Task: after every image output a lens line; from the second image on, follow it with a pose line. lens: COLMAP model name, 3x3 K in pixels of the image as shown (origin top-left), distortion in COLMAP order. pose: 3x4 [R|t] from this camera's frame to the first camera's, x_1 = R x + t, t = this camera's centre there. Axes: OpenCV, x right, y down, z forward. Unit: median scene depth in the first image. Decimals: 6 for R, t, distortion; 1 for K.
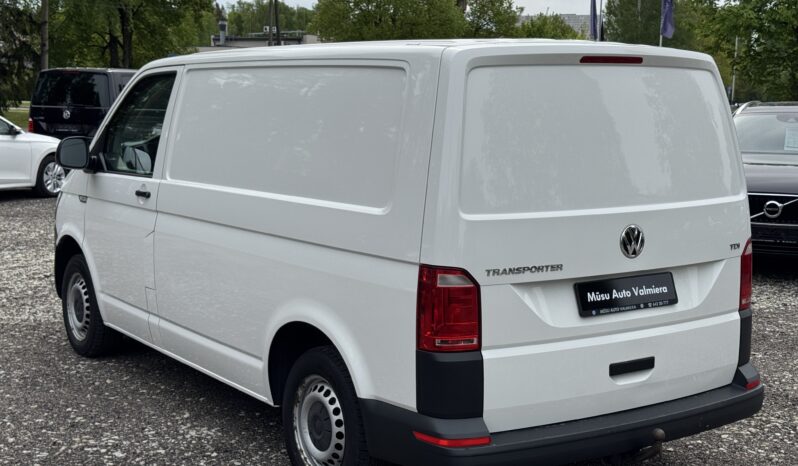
lens RADIAL K [[1149.3, 0, 402.4], [0, 1149.3, 236.7], [0, 0, 1]] dist [0.185554, 0.000000]
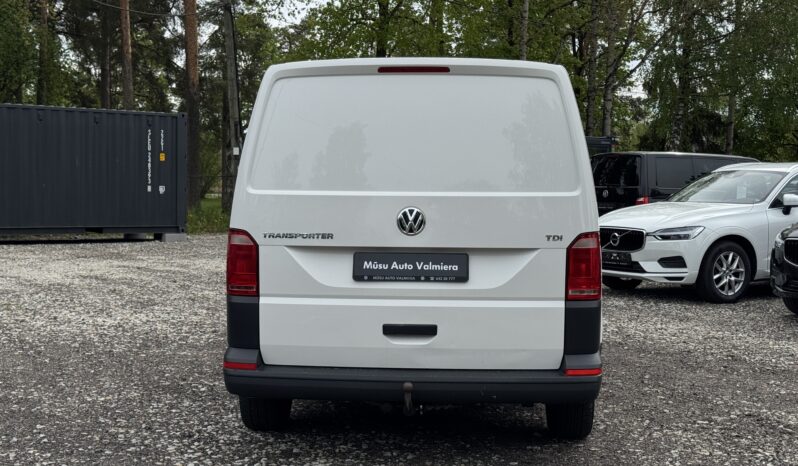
lens RADIAL K [[1149.3, 0, 401.8], [0, 1149.3, 229.3], [0, 0, 1]] dist [0.185554, 0.000000]
pose [[0.773933, 0.016901, -0.633042, 0.929447], [-0.081983, 0.993905, -0.073693, 0.098773], [0.627938, 0.108932, 0.770602, 0.101662]]
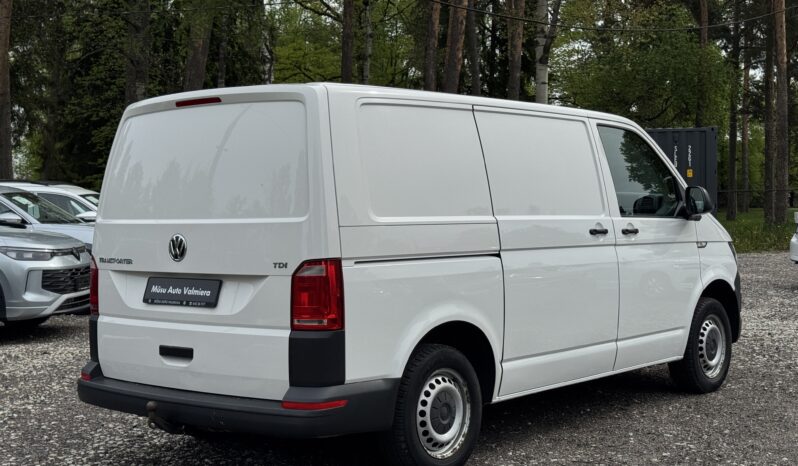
lens RADIAL K [[1149.3, 0, 399.6], [0, 1149.3, 234.4], [0, 0, 1]] dist [0.185554, 0.000000]
pose [[0.254591, 0.009166, -0.967005, 1.441765], [-0.111079, 0.993614, -0.019826, -0.011828], [0.960648, 0.112461, 0.253983, 0.916707]]
